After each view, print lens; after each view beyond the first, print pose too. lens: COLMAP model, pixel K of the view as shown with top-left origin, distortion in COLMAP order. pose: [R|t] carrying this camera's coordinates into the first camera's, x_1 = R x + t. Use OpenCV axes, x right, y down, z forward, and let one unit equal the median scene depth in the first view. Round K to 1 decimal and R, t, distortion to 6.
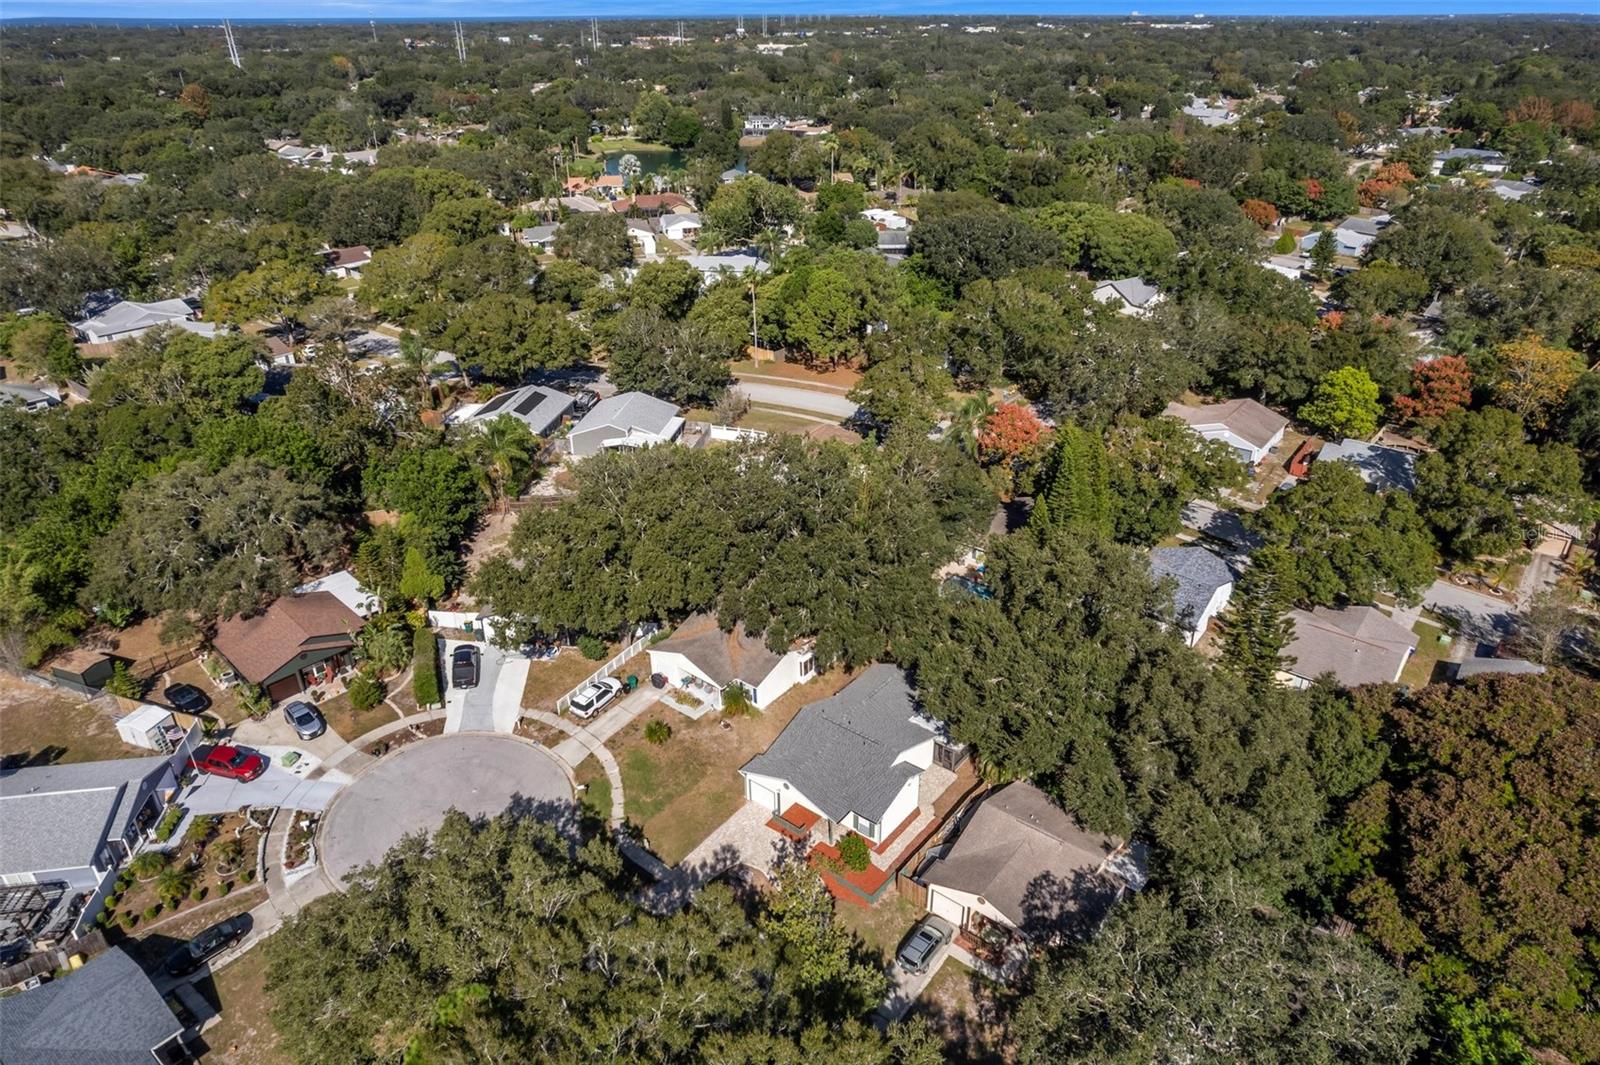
lens RADIAL K [[1024.7, 0, 805.3], [0, 1024.7, 511.3], [0, 0, 1]] dist [-0.052267, 0.000432]
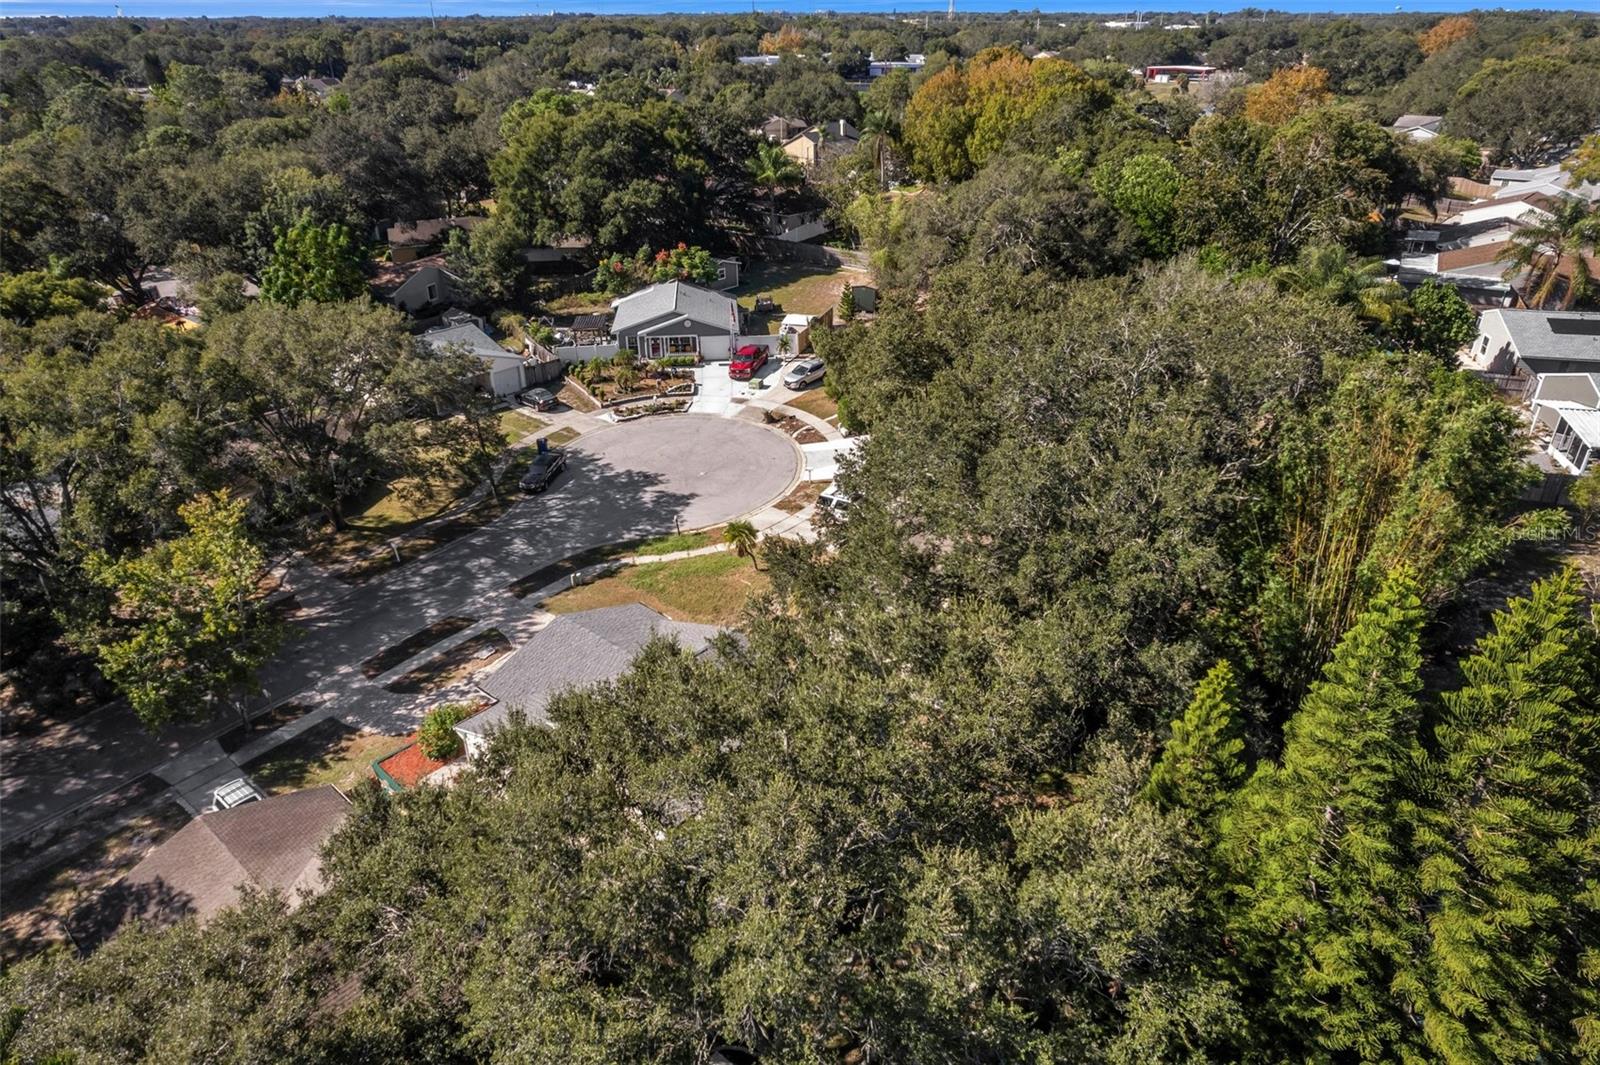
lens RADIAL K [[1022.6, 0, 800.0], [0, 1022.6, 532.5], [0, 0, 1]] dist [-0.077043, 0.079213]
pose [[-0.053353, 0.466125, -0.883109, 0.455160], [-0.432700, 0.786238, 0.441136, -0.108286], [0.899958, 0.405657, 0.159744, 0.905049]]
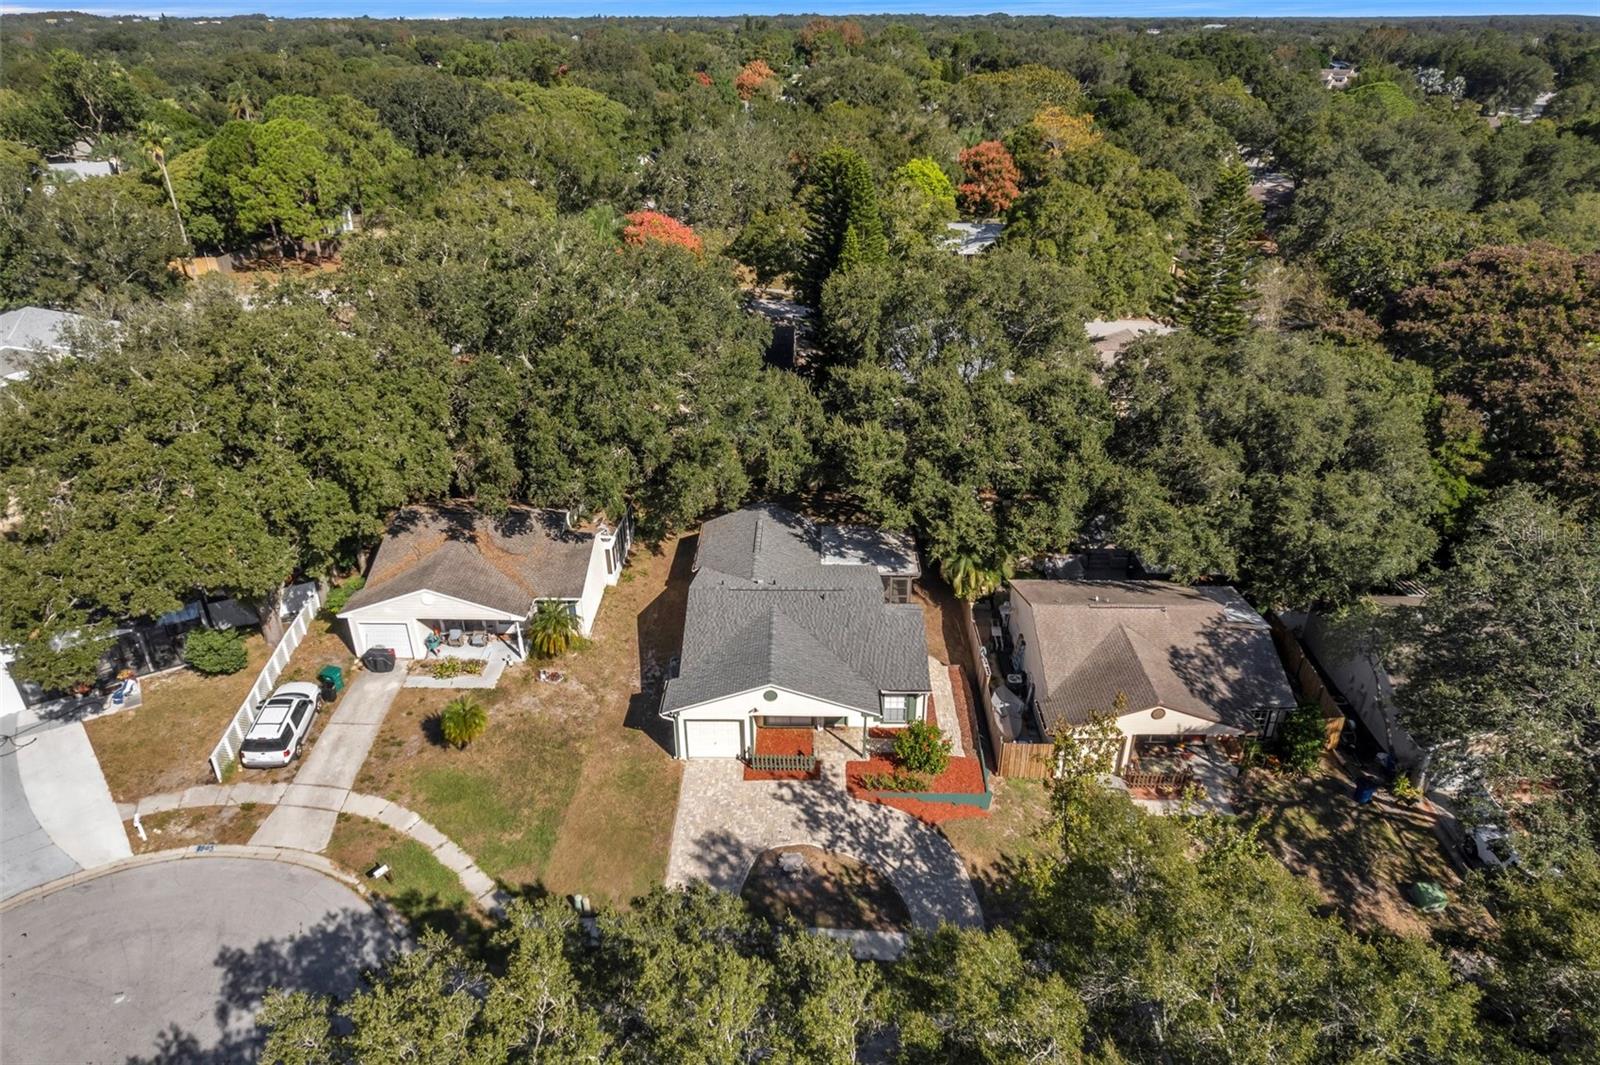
lens RADIAL K [[1022.6, 0, 800.0], [0, 1022.6, 532.5], [0, 0, 1]] dist [-0.077043, 0.079213]
pose [[0.792237, -0.275775, 0.544342, -0.261434], [0.266268, 0.958878, 0.098260, 0.116286], [-0.549055, 0.067095, 0.833089, 0.455887]]
